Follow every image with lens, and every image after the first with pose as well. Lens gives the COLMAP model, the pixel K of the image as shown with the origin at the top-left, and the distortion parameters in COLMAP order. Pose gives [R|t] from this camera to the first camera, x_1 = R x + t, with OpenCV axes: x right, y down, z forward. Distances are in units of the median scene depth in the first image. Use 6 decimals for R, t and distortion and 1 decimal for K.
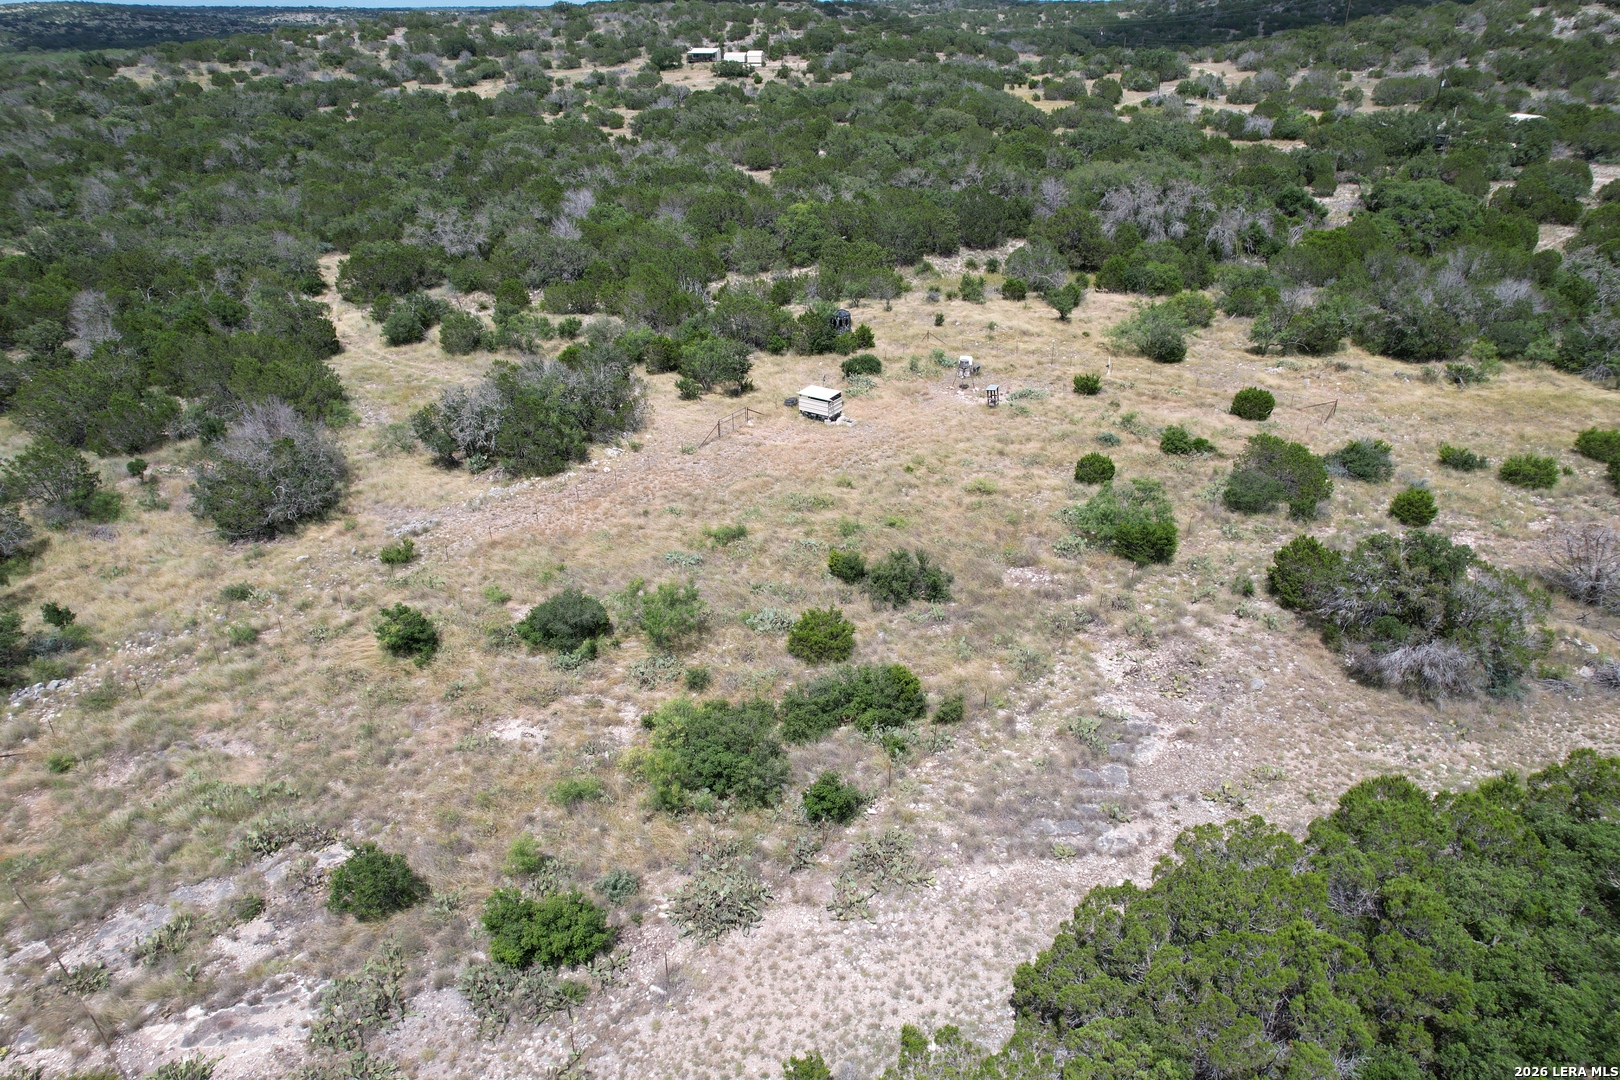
lens RADIAL K [[1038.0, 0, 810.0], [0, 1038.0, 540.0], [0, 0, 1]] dist [-0.072020, 0.069835]
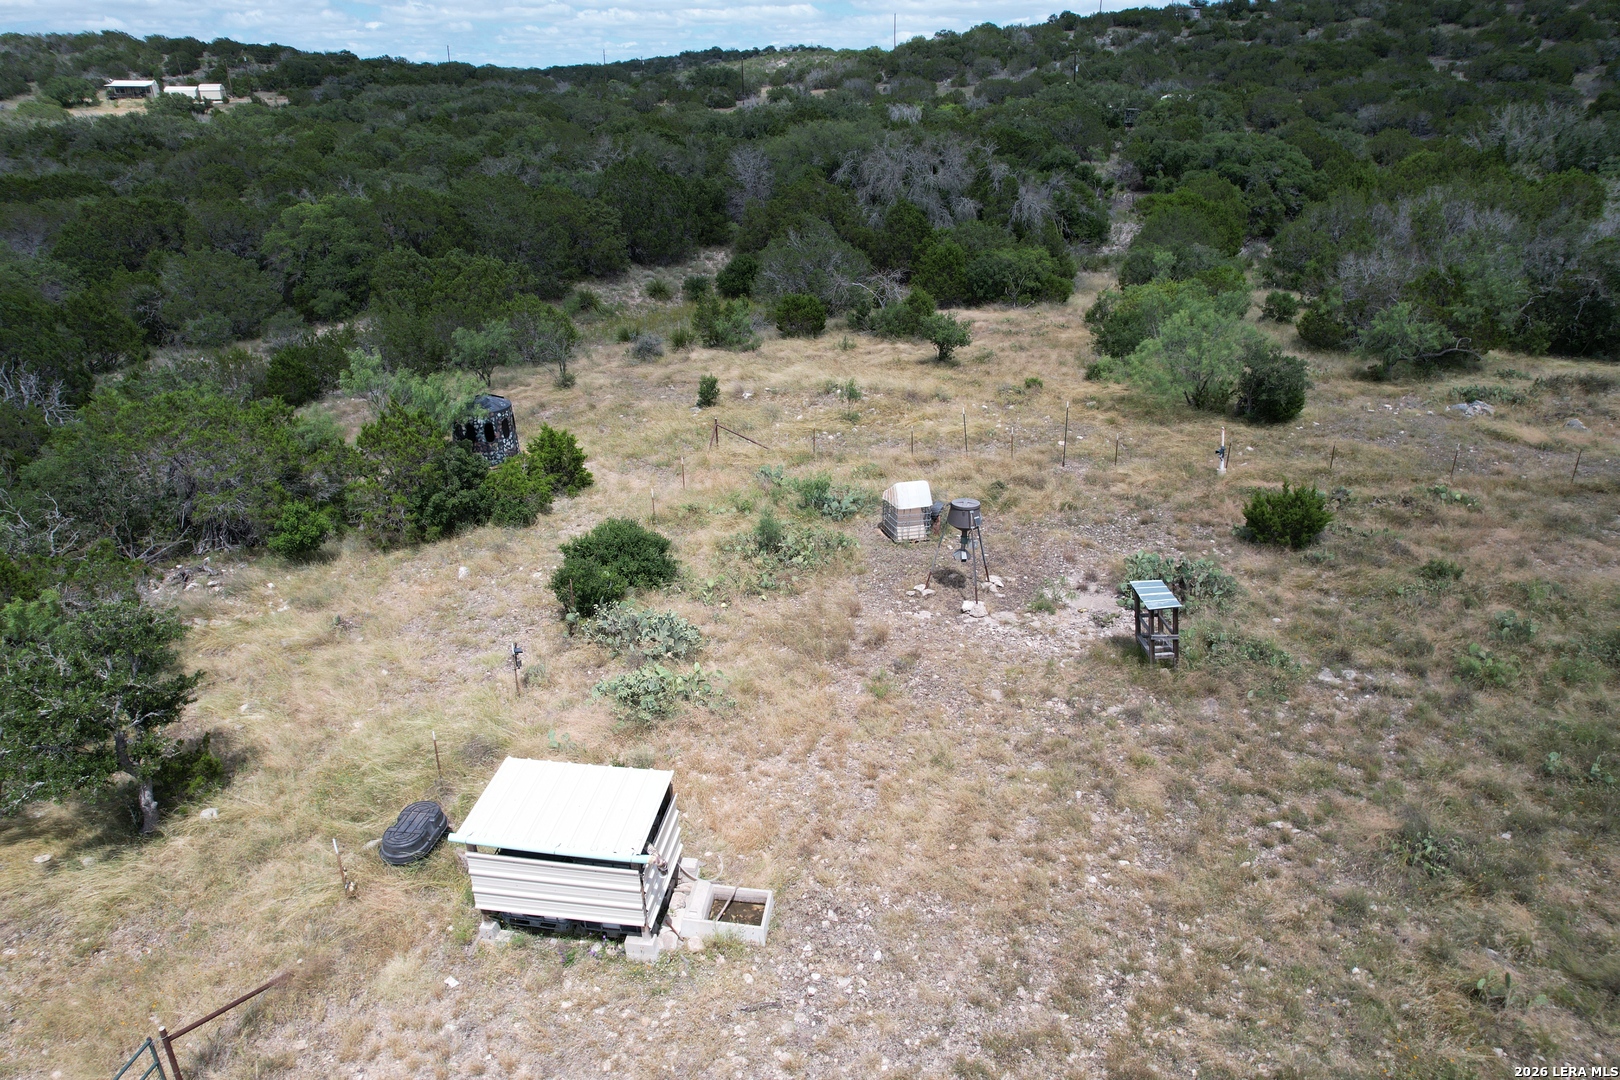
lens RADIAL K [[1038.0, 0, 810.0], [0, 1038.0, 540.0], [0, 0, 1]] dist [-0.072020, 0.069835]
pose [[0.904704, -0.173279, 0.389210, -0.010768], [0.198529, 0.979769, -0.025272, -0.114370], [-0.376957, 0.100133, 0.920802, 0.510374]]
